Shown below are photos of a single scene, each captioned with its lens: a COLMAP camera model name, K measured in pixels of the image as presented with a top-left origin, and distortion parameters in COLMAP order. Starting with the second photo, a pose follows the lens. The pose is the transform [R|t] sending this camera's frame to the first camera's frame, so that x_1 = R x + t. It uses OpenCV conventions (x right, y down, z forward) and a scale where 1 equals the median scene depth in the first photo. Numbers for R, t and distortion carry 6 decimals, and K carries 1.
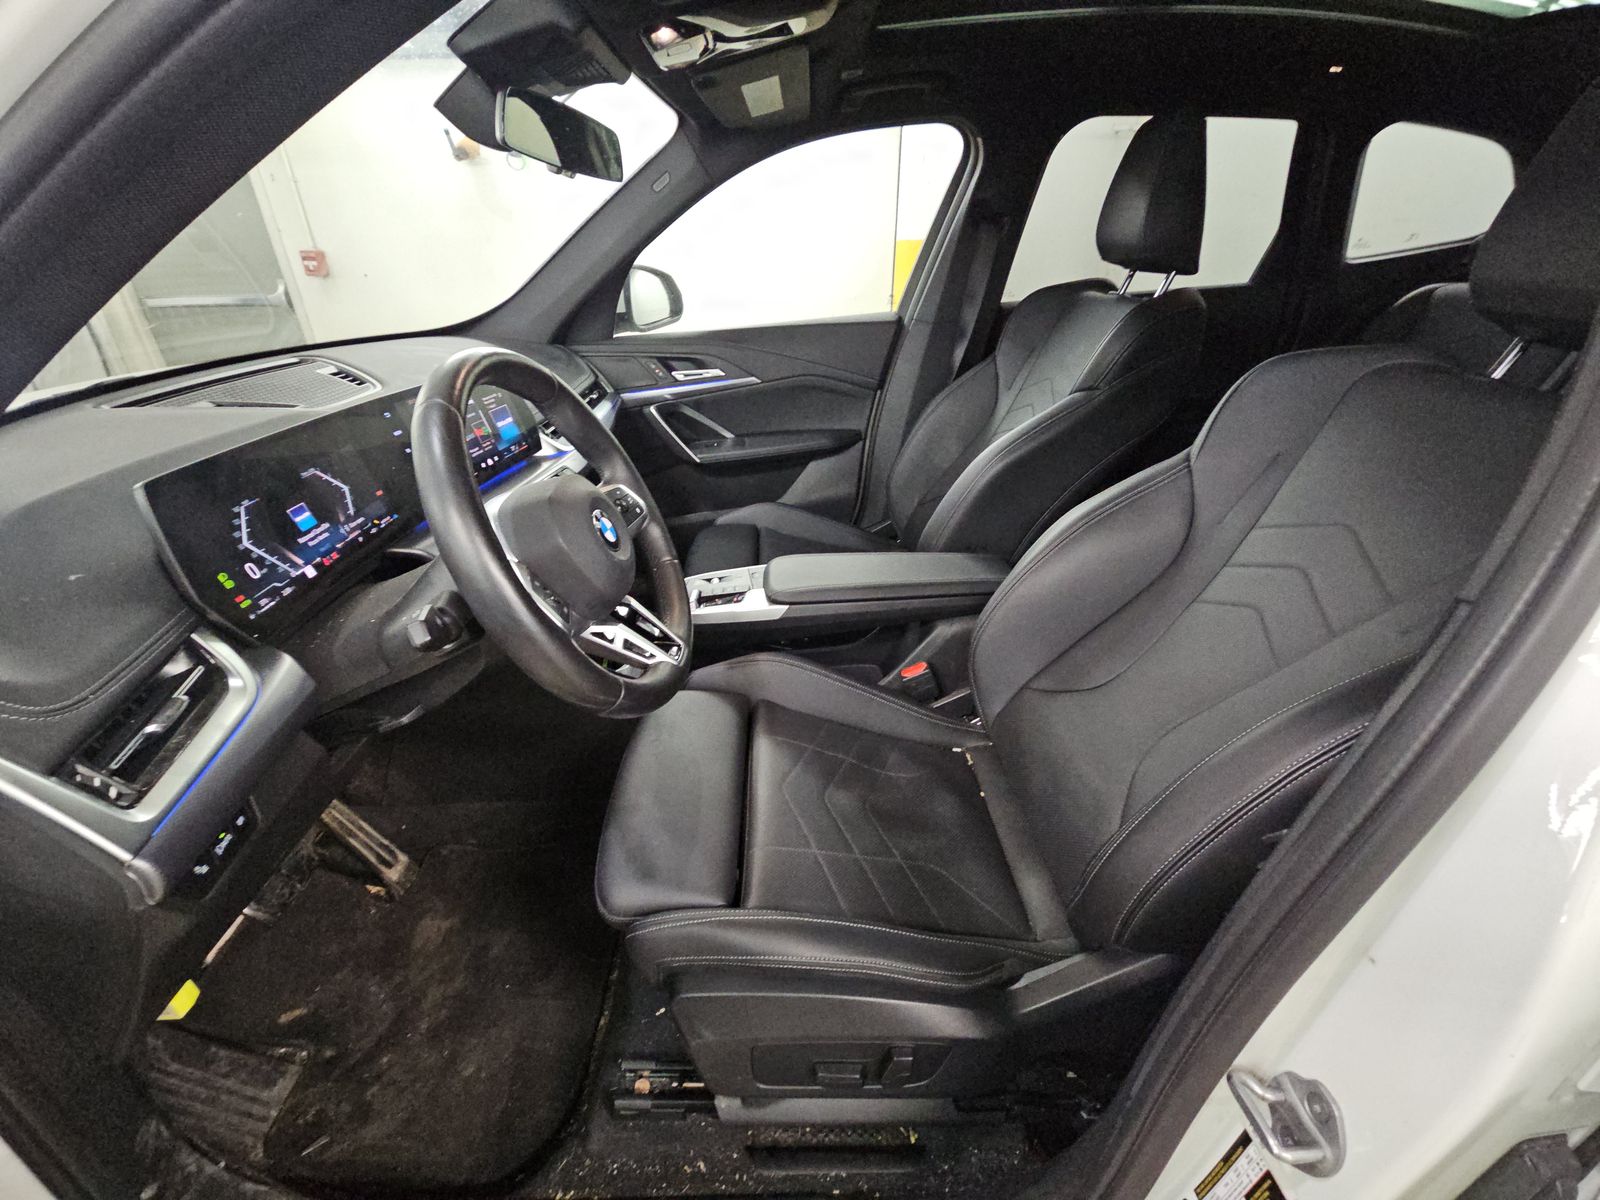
lens RADIAL K [[637.1, 0, 800.0], [0, 637.1, 600.0], [0, 0, 1]] dist [0.001634, 0.000147]
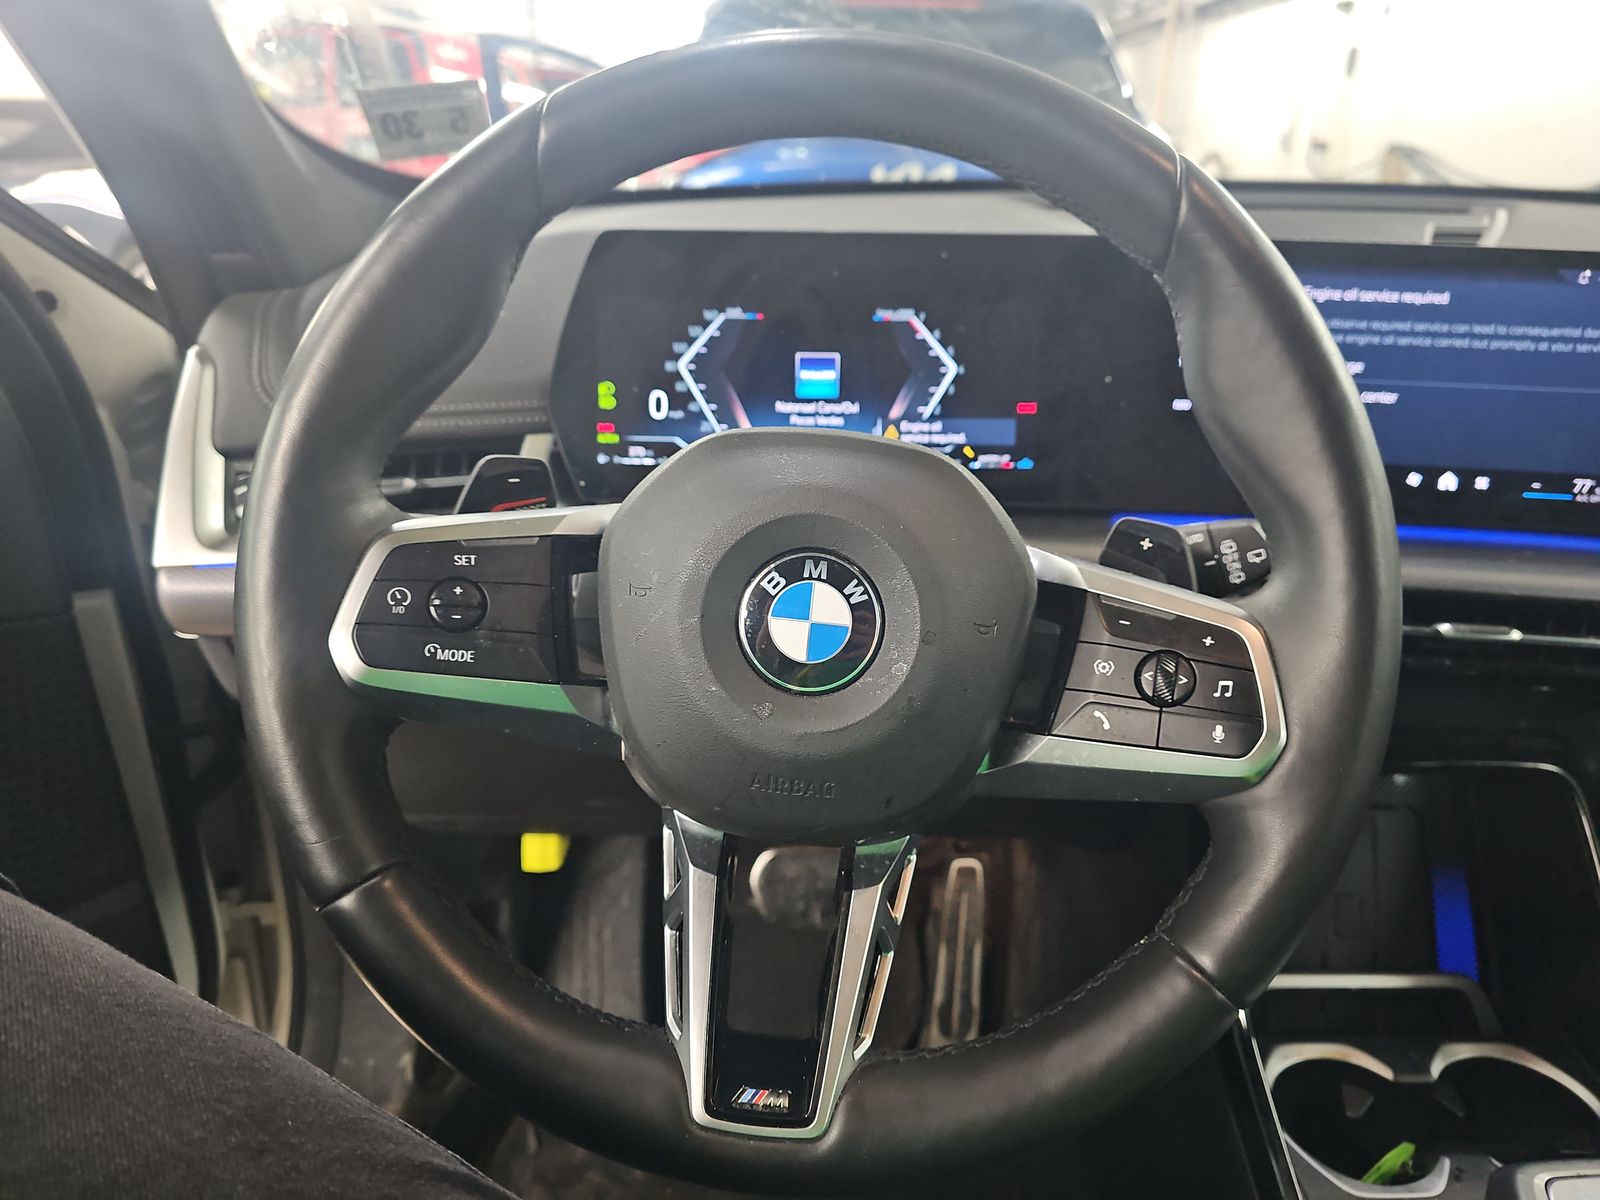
lens RADIAL K [[1056.6, 0, 836.9], [0, 1056.6, 600.1], [0, 0, 1]] dist [0.038687, -0.066273]
pose [[-0.029595, 0.389427, -0.920582, 0.152154], [-0.492502, 0.795750, 0.352454, -0.302226], [0.869808, 0.463819, 0.168243, 0.927328]]
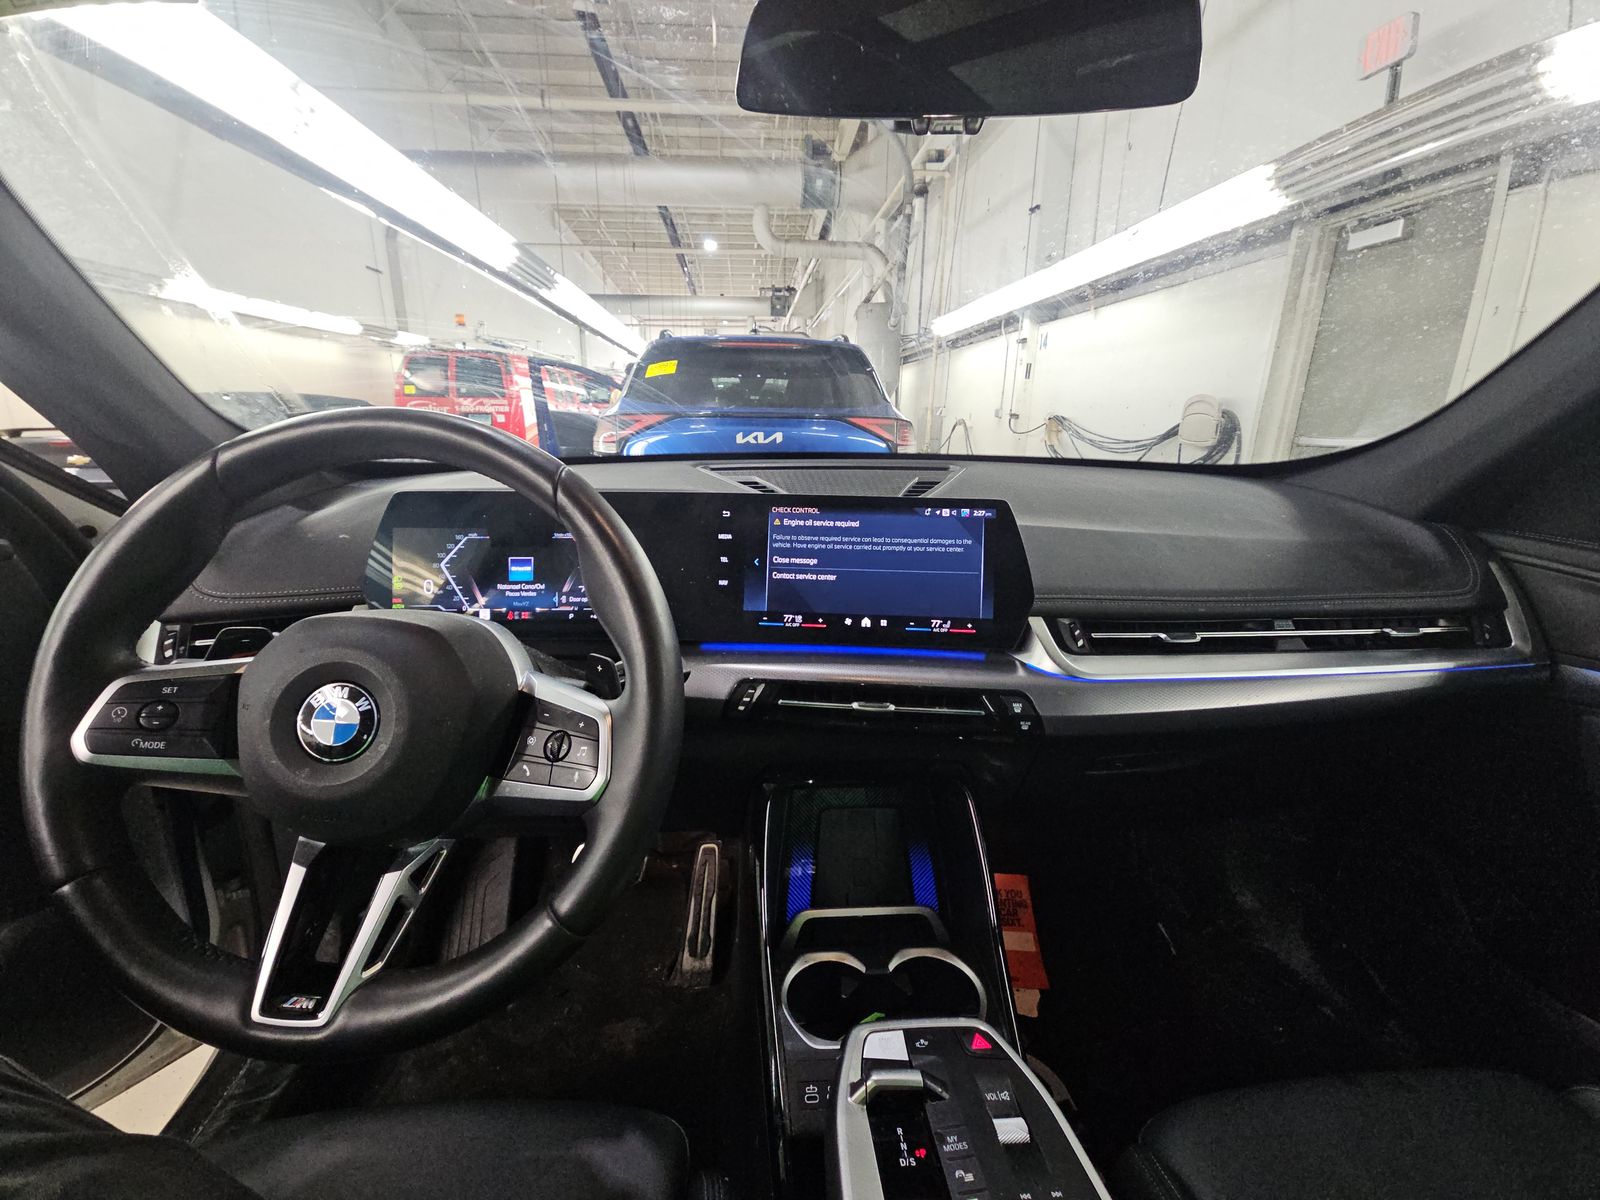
lens RADIAL K [[637.1, 0, 800.0], [0, 637.1, 600.0], [0, 0, 1]] dist [0.001634, 0.000147]
pose [[0.020196, 0.276232, -0.960879, 0.200954], [-0.488651, 0.841192, 0.231554, -0.522695], [0.872246, 0.464857, 0.151970, 1.223371]]
